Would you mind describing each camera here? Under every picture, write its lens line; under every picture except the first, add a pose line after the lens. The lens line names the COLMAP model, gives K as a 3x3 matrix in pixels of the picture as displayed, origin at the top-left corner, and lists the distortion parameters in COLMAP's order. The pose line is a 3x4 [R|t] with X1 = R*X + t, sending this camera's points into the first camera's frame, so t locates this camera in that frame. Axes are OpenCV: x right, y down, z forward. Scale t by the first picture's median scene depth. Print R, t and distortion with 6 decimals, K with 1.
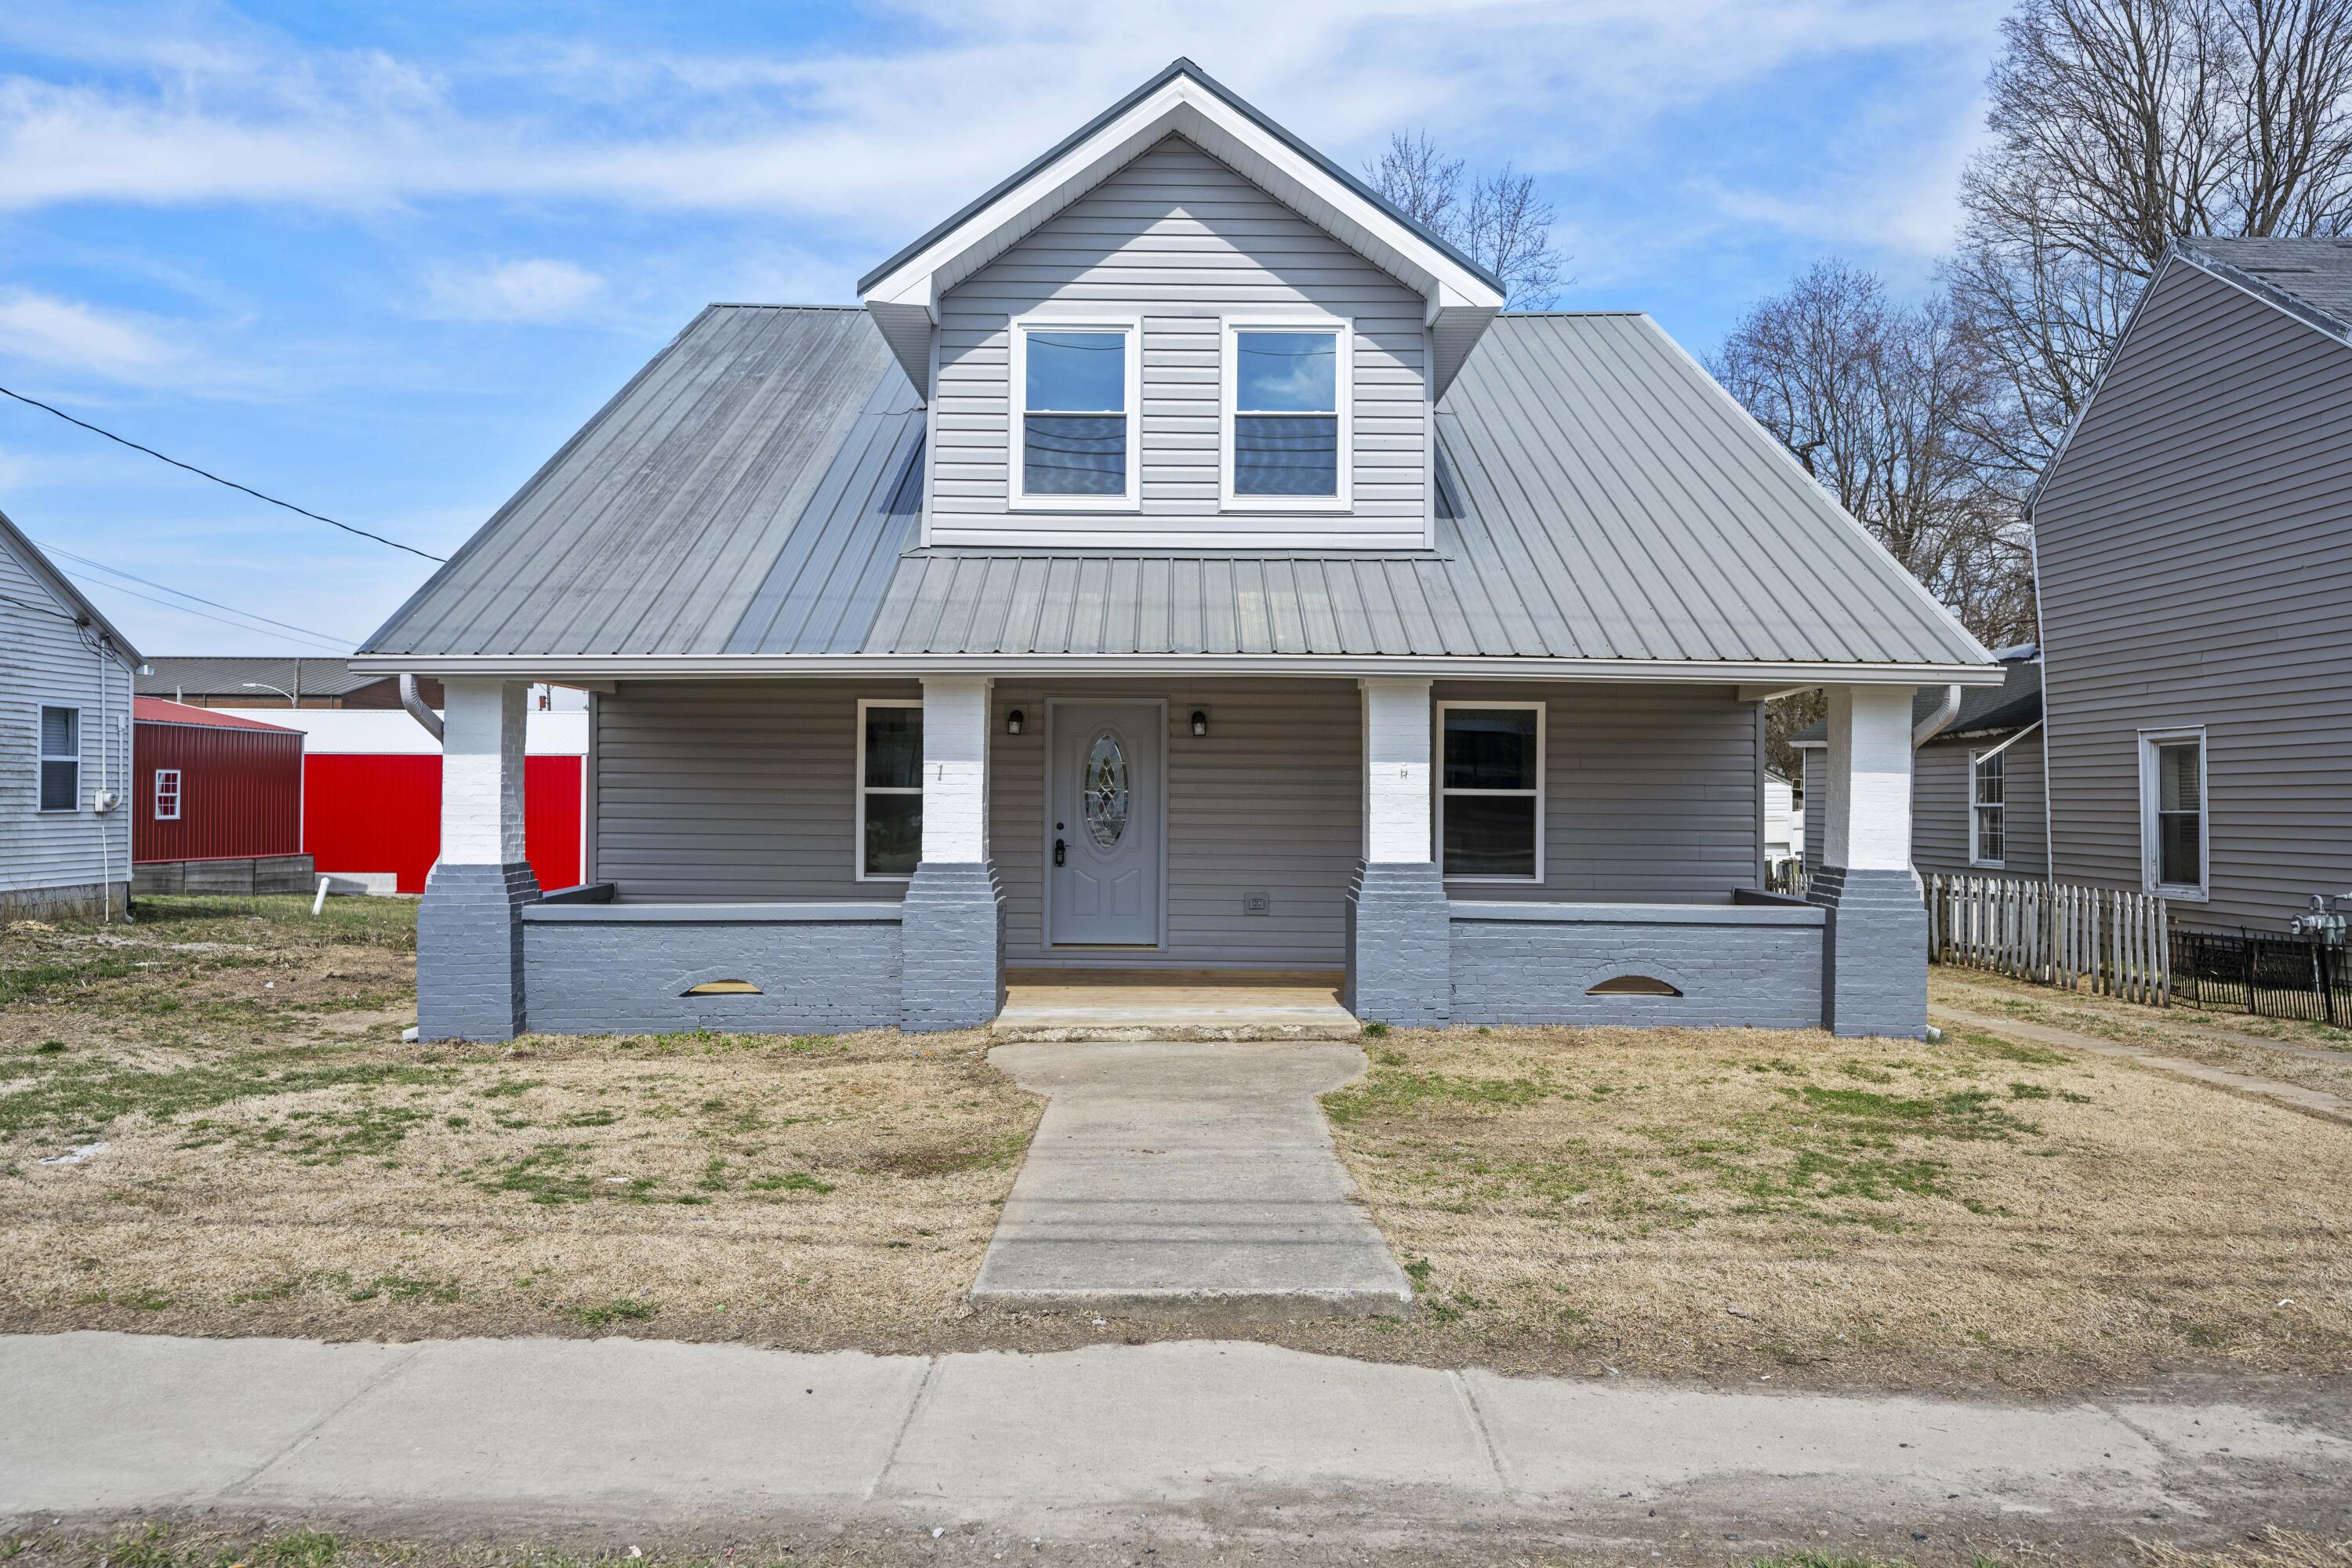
lens RADIAL K [[1654.3, 0, 1173.3], [0, 1654.3, 779.7], [0, 0, 1]] dist [0.016369, 0.001416]
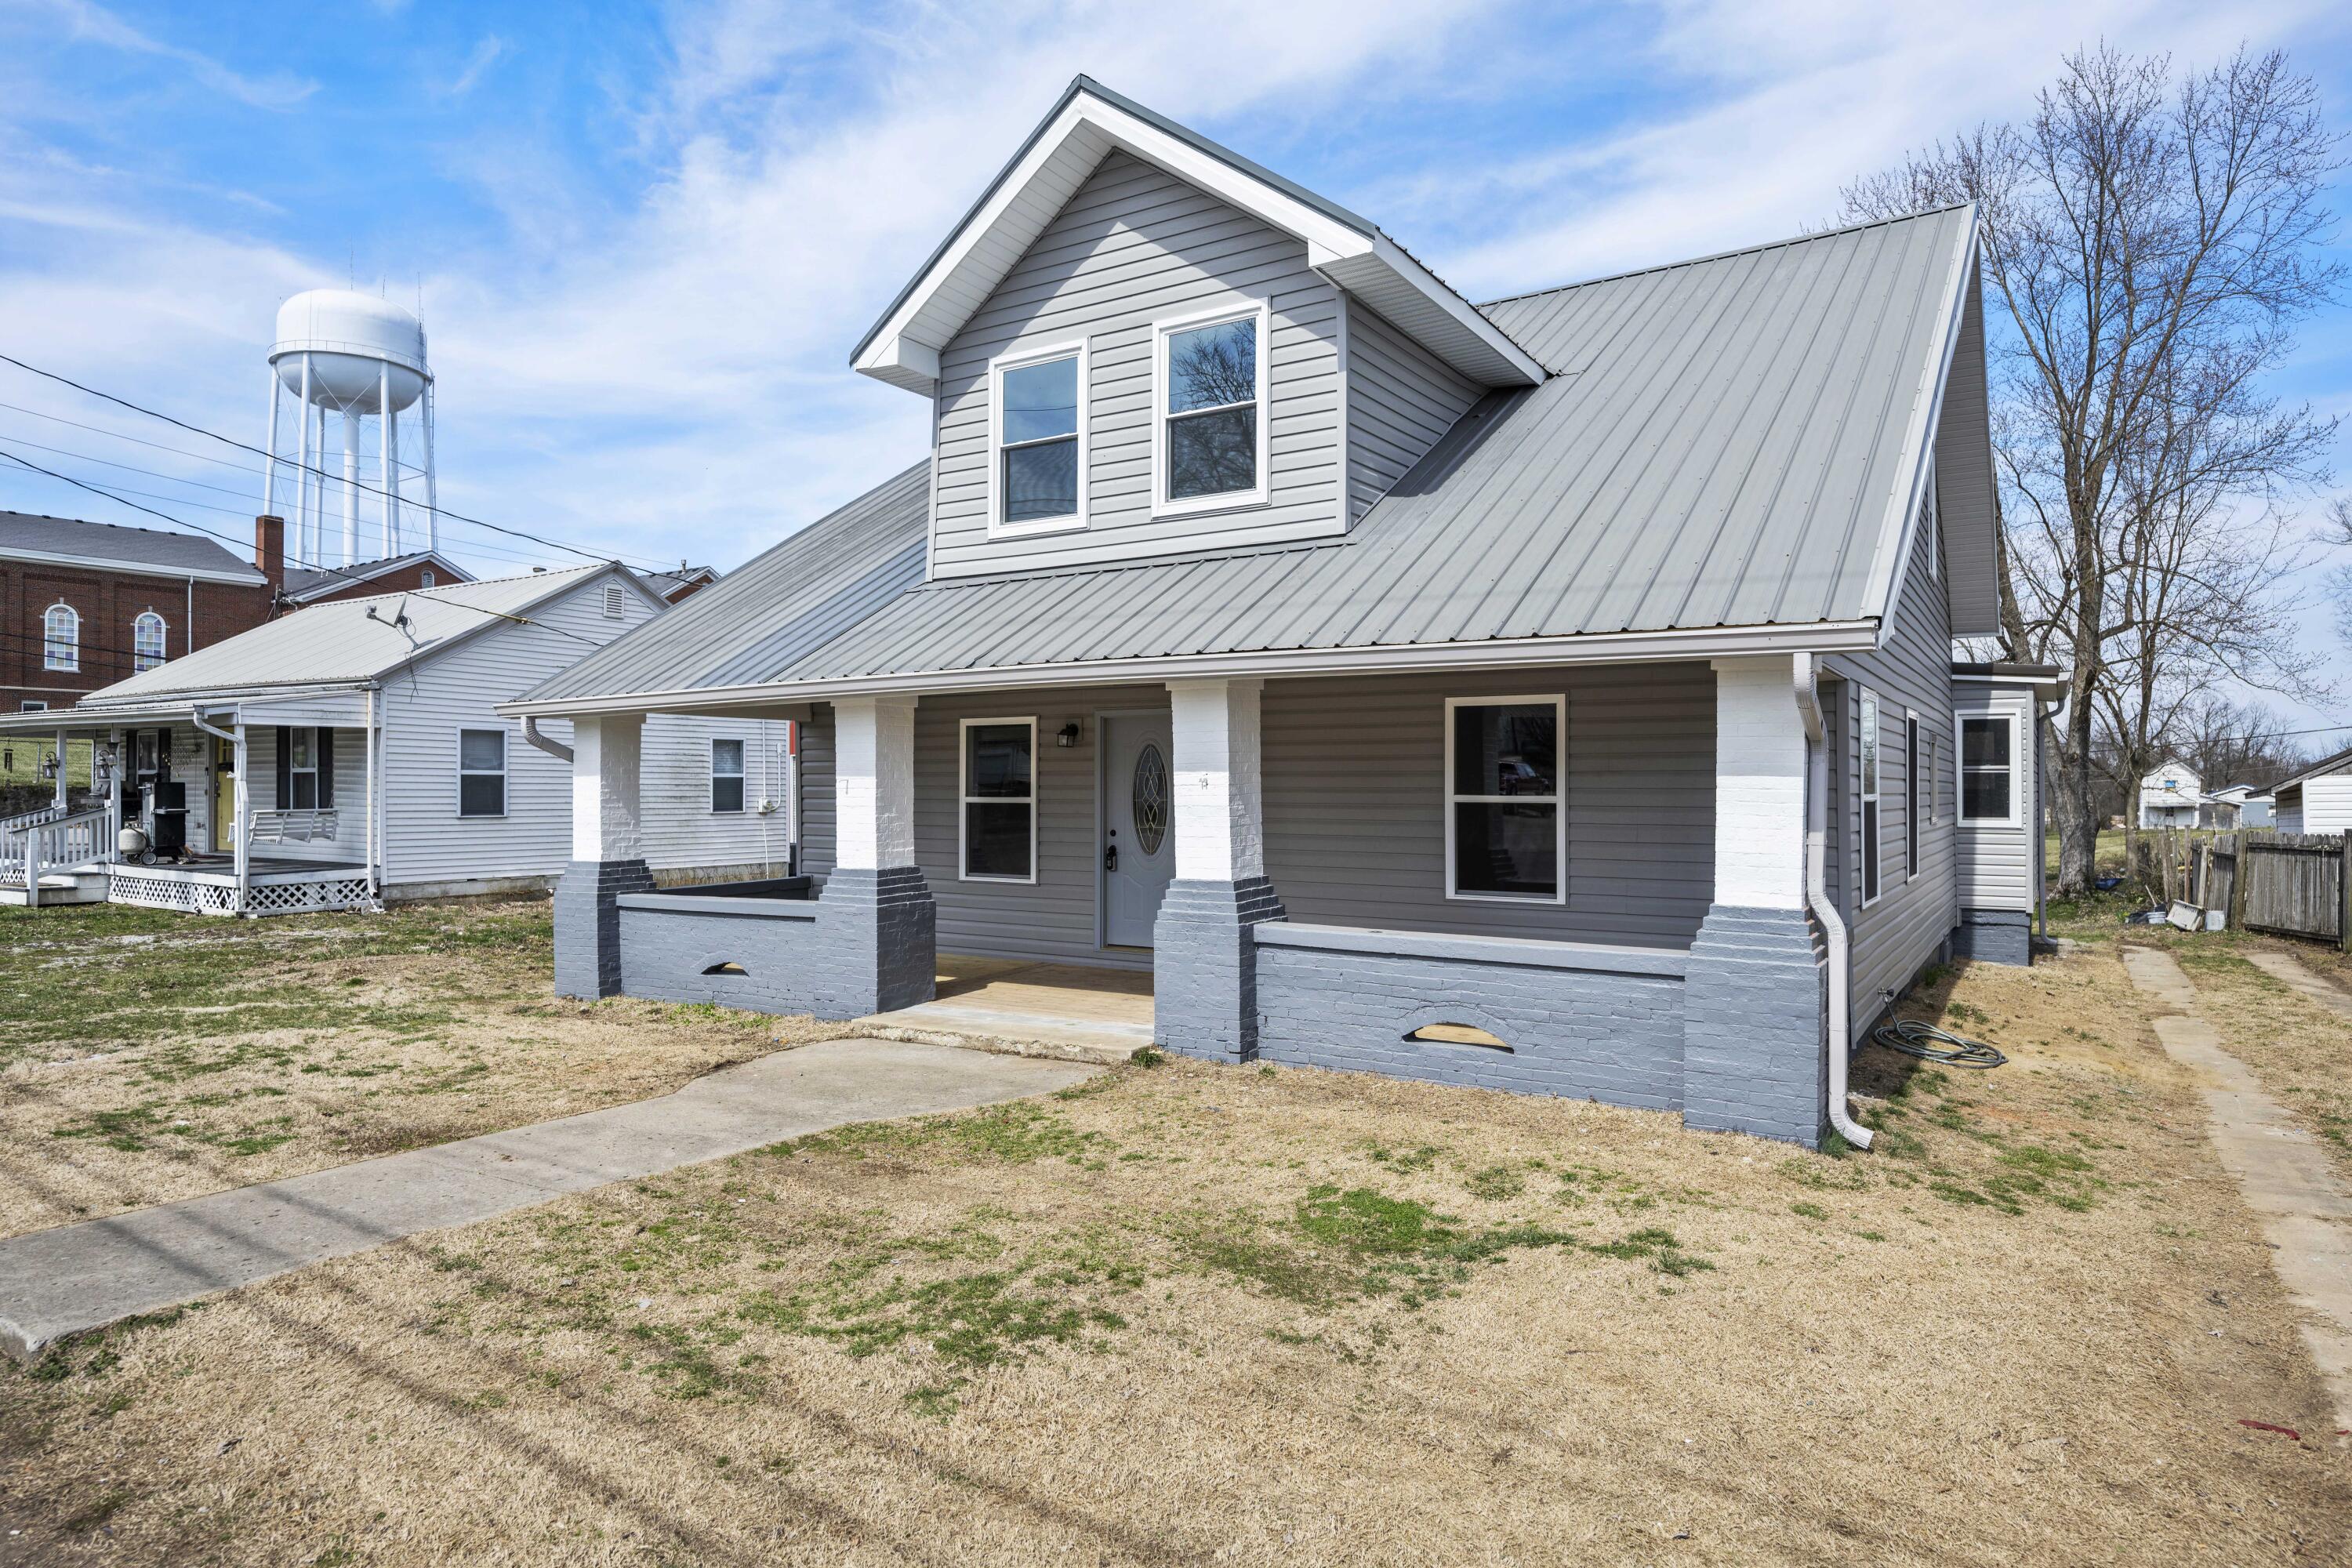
lens RADIAL K [[1405.0, 0, 1174.7], [0, 1405.0, 786.1], [0, 0, 1]] dist [-0.003739, -0.001056]
pose [[0.830141, -0.008700, -0.557485, 0.506292], [0.012629, 0.999915, 0.003201, -0.004488], [0.557410, -0.009698, 0.830181, 0.306548]]
